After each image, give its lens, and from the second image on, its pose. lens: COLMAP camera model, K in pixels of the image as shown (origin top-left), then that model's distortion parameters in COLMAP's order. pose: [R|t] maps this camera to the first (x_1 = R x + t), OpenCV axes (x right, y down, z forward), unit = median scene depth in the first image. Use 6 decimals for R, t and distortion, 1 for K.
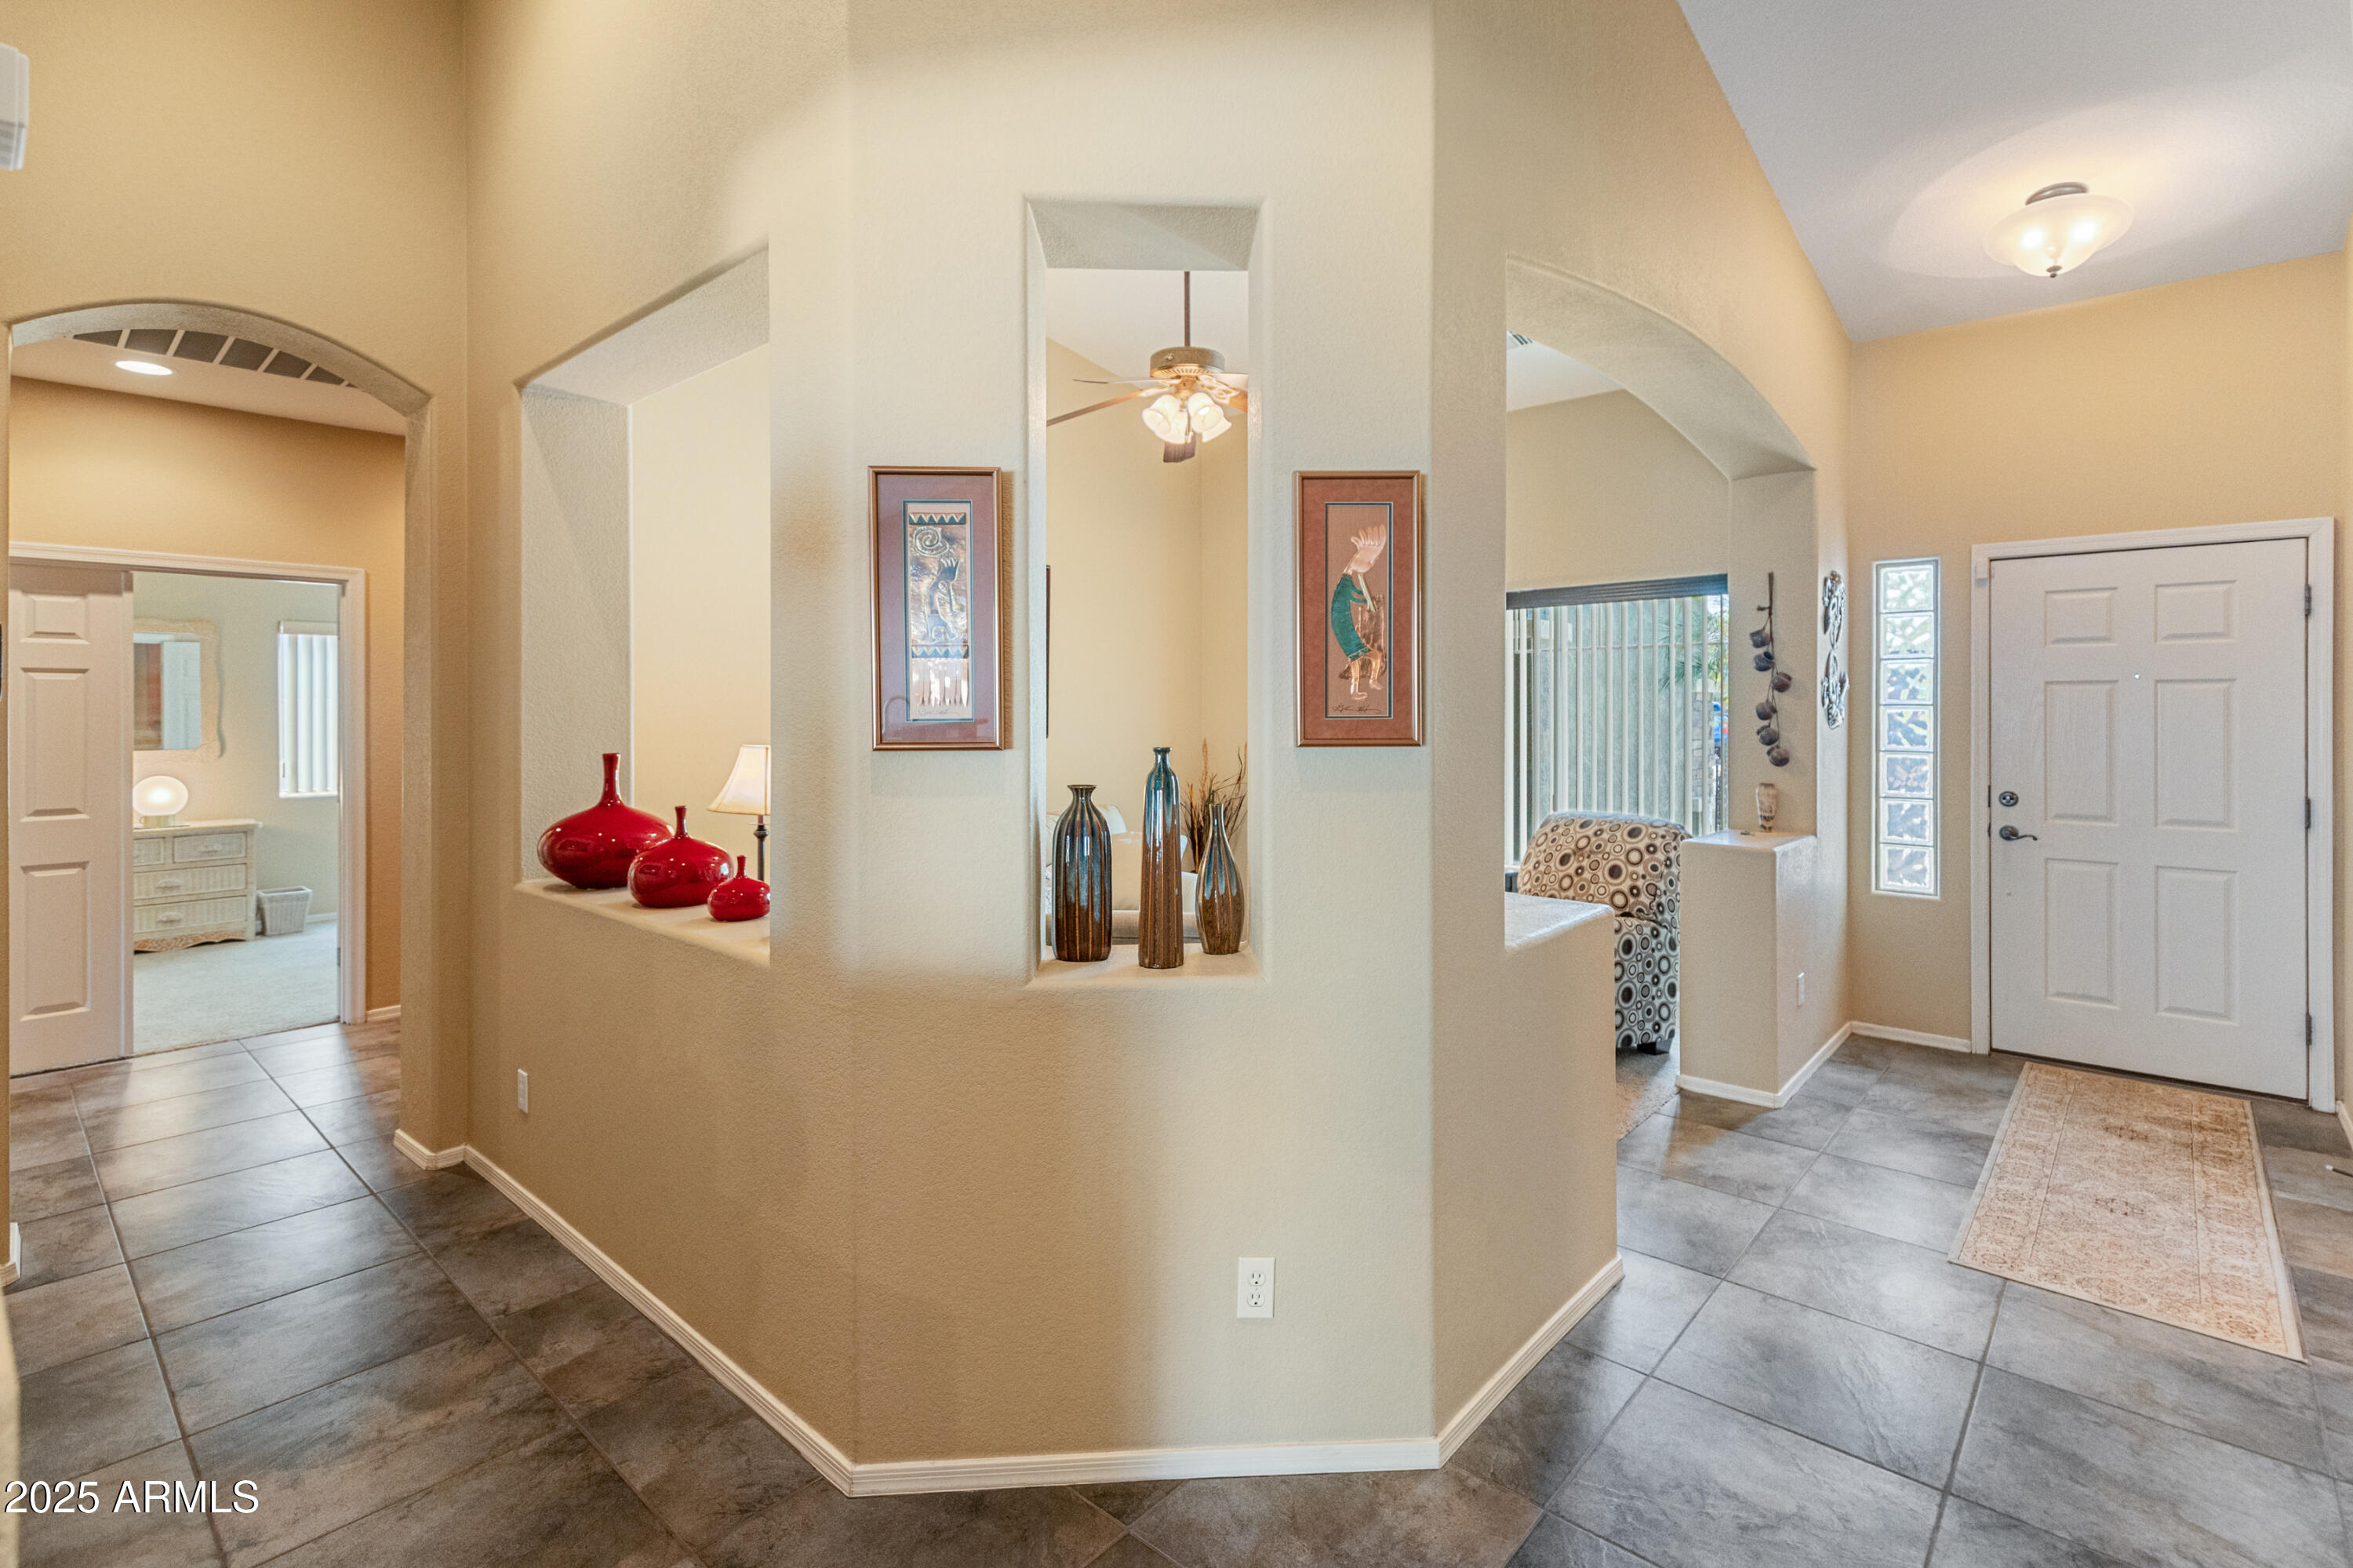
lens RADIAL K [[1103.3, 0, 1189.3], [0, 1103.3, 708.4], [0, 0, 1]] dist [0.009564, -0.000891]
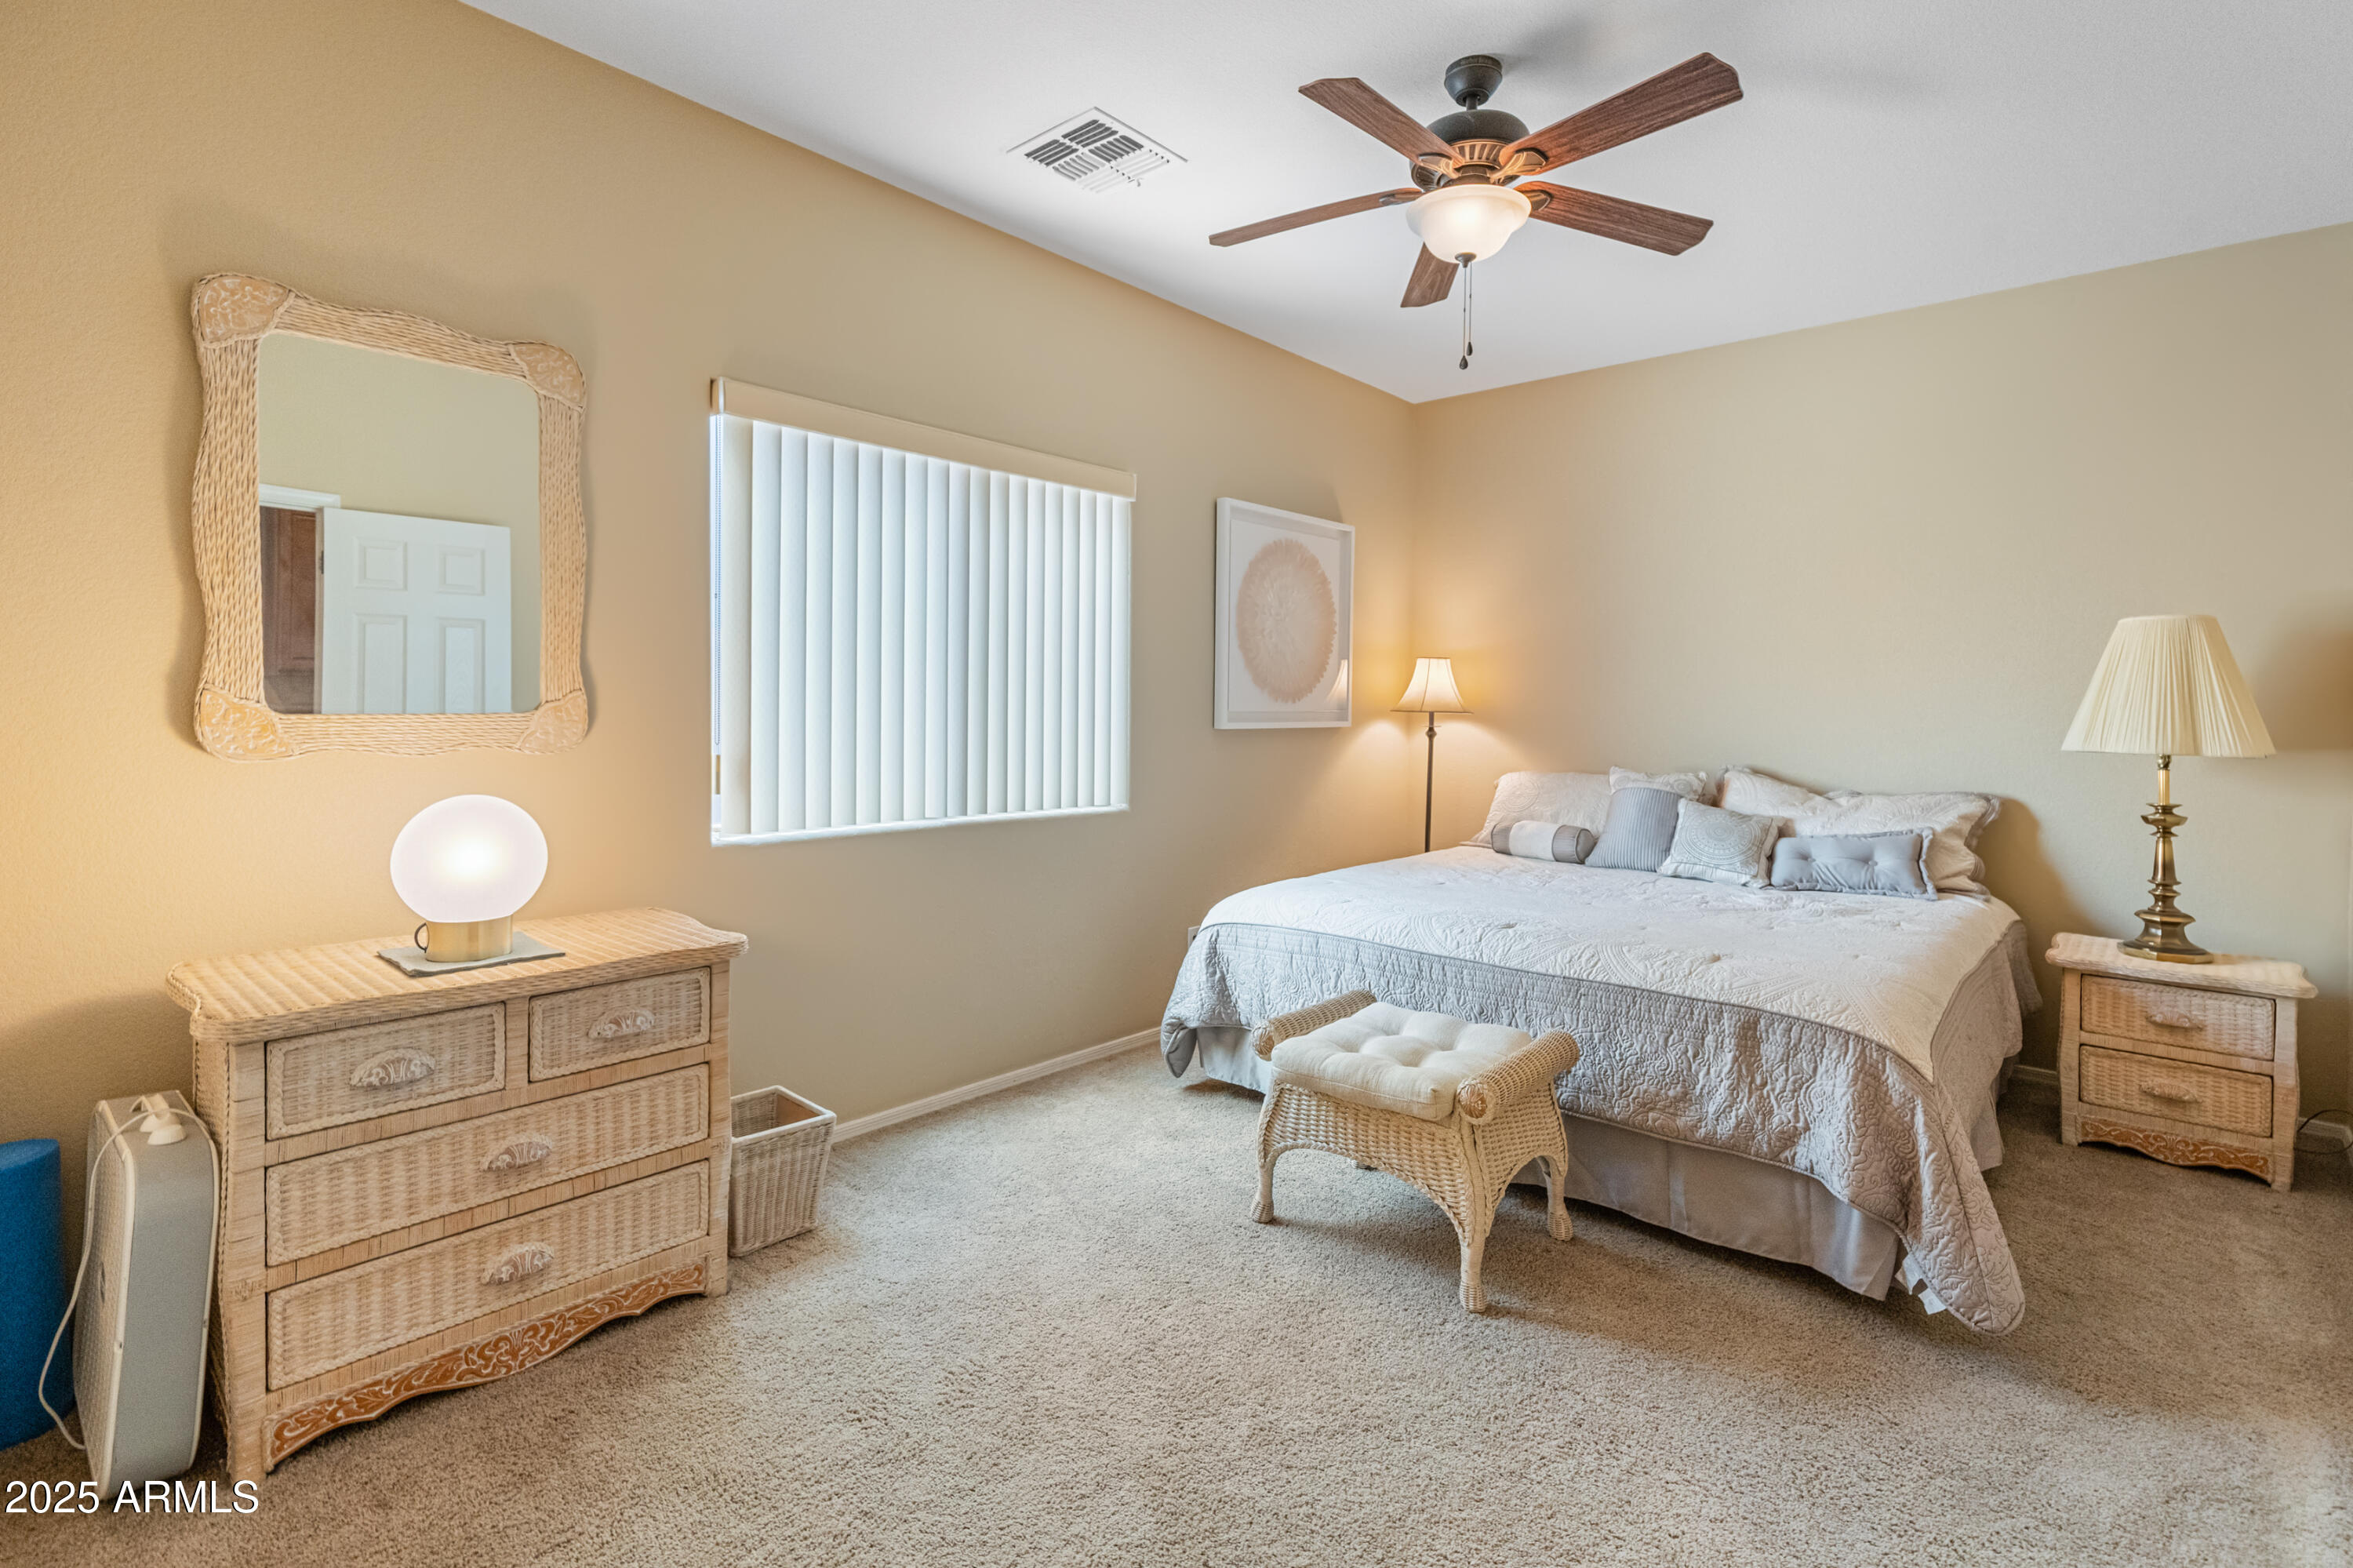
lens RADIAL K [[1103.3, 0, 1171.6], [0, 1103.3, 711.4], [0, 0, 1]] dist [0.009564, -0.000891]
pose [[0.999725, 0.010021, -0.021203, -0.708653], [-0.009716, 0.999848, 0.014450, 0.029775], [0.021345, -0.014240, 0.999671, 0.679170]]
